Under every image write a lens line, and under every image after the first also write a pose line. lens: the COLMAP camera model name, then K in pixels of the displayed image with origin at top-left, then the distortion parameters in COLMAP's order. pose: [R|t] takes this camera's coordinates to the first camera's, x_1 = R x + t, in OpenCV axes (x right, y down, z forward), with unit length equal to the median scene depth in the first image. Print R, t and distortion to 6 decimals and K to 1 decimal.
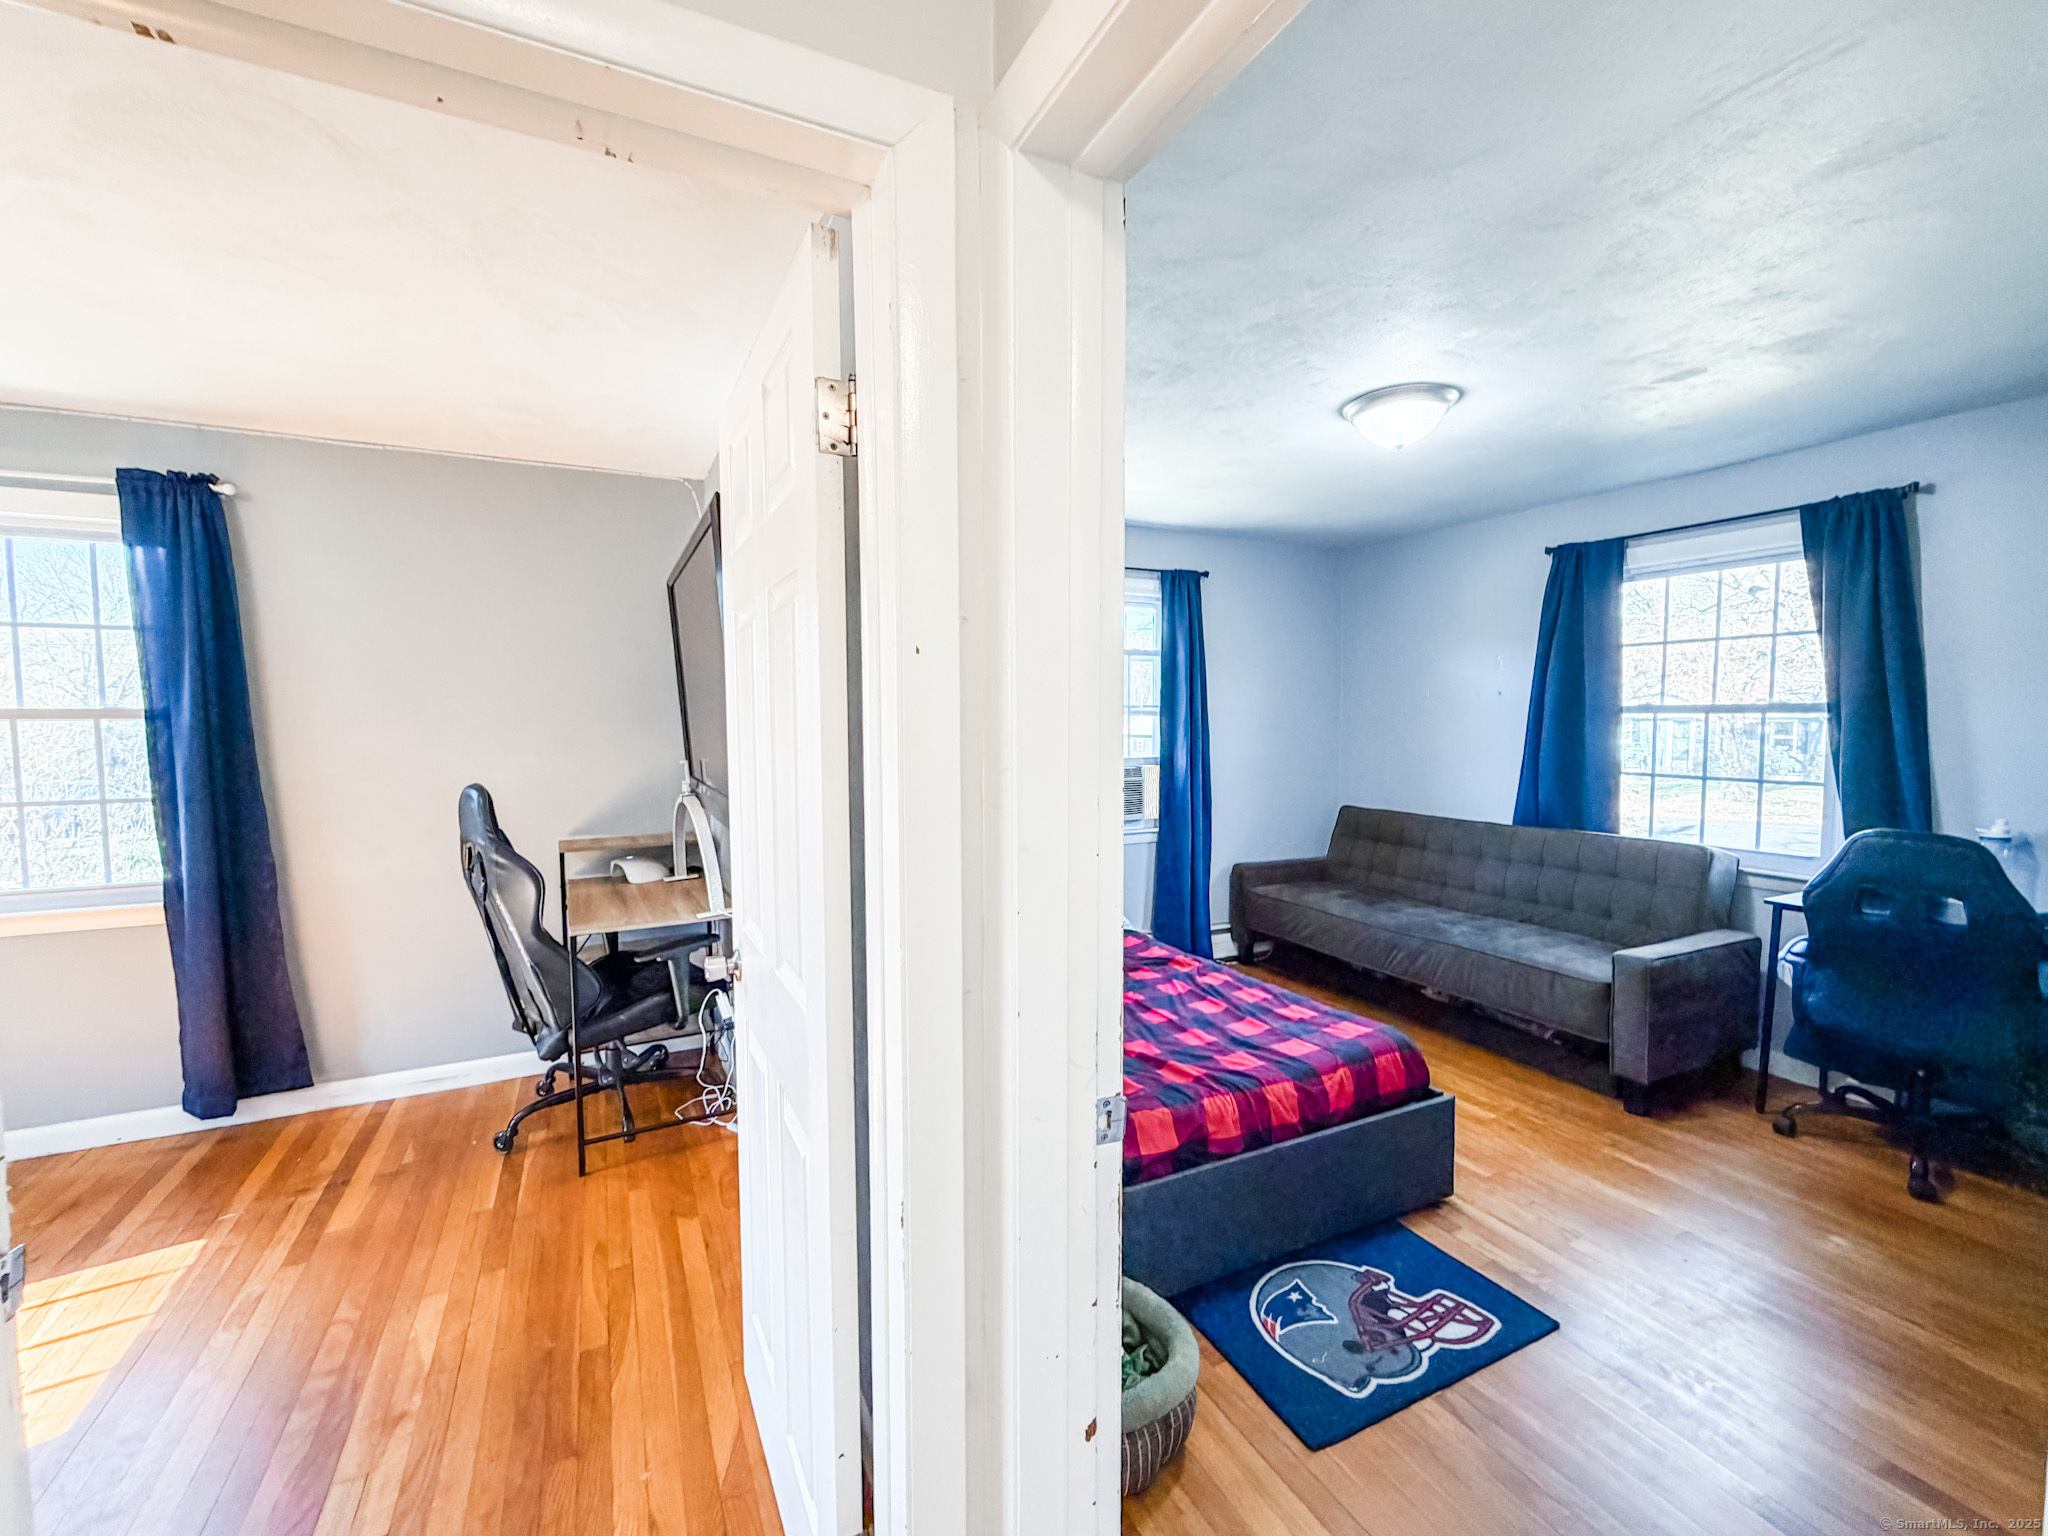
lens RADIAL K [[841.0, 0, 1015.4], [0, 841.0, 768.7], [0, 0, 1]] dist [-0.000005, -0.000344]
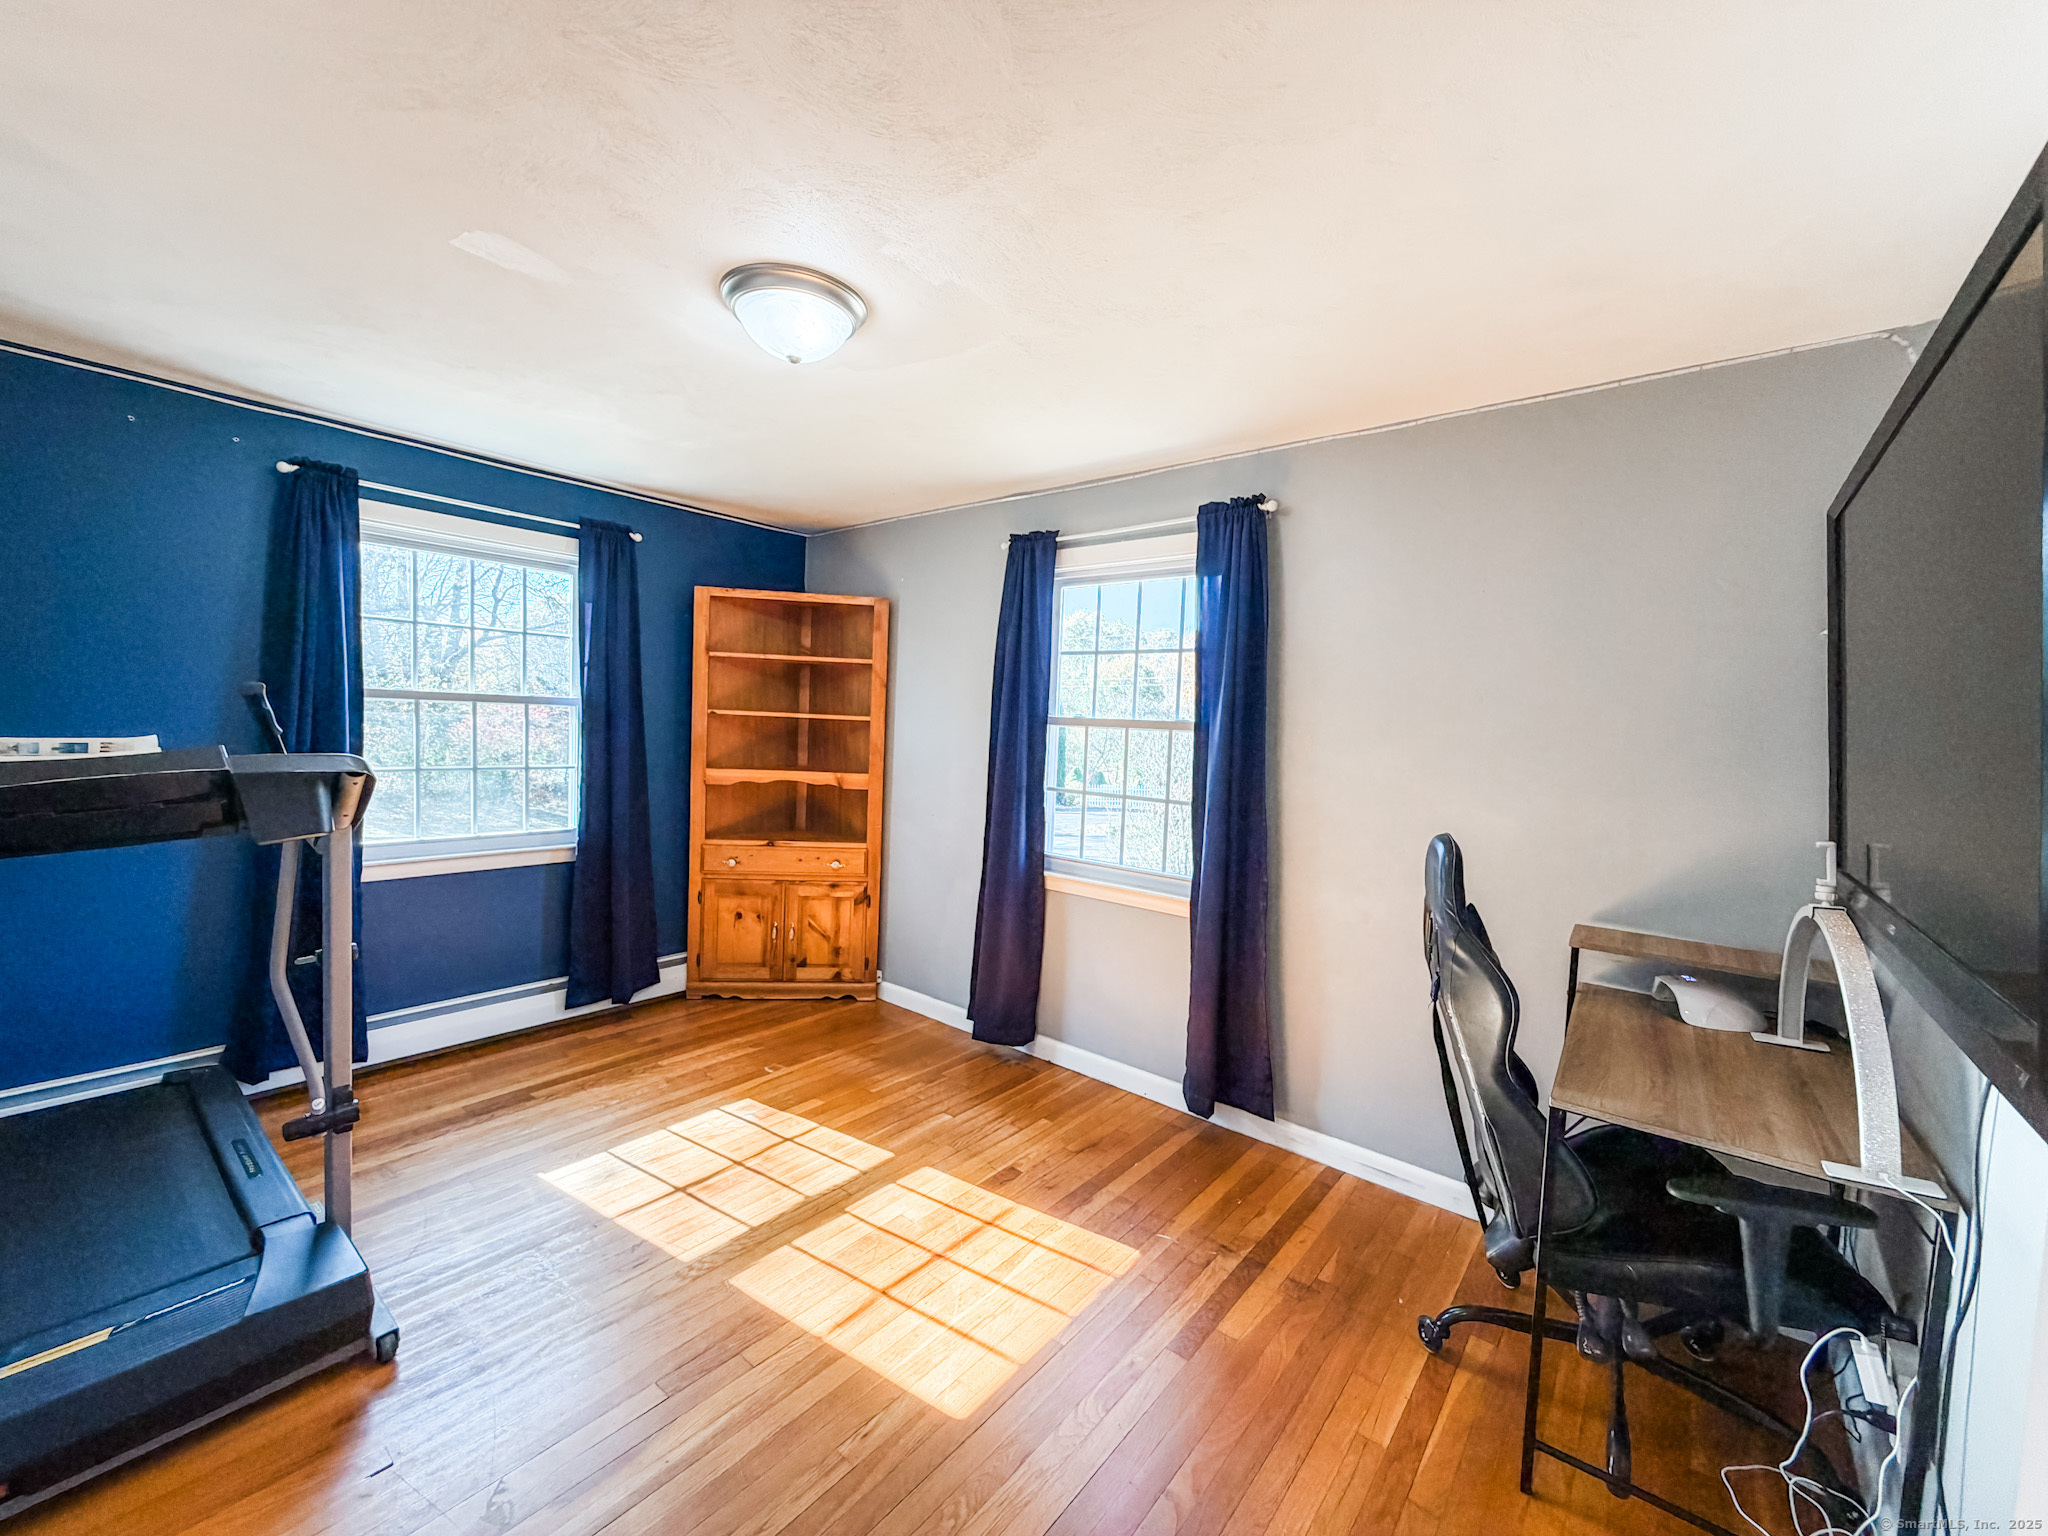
lens RADIAL K [[819.0, 0, 1024.0], [0, 819.0, 768.0], [0, 0, 1]] dist [0.000415, -0.000078]
pose [[0.411156, 0.071587, -0.908750, -0.149377], [-0.096770, 0.994706, 0.034576, -0.026292], [0.906414, 0.073724, 0.415907, 0.355976]]
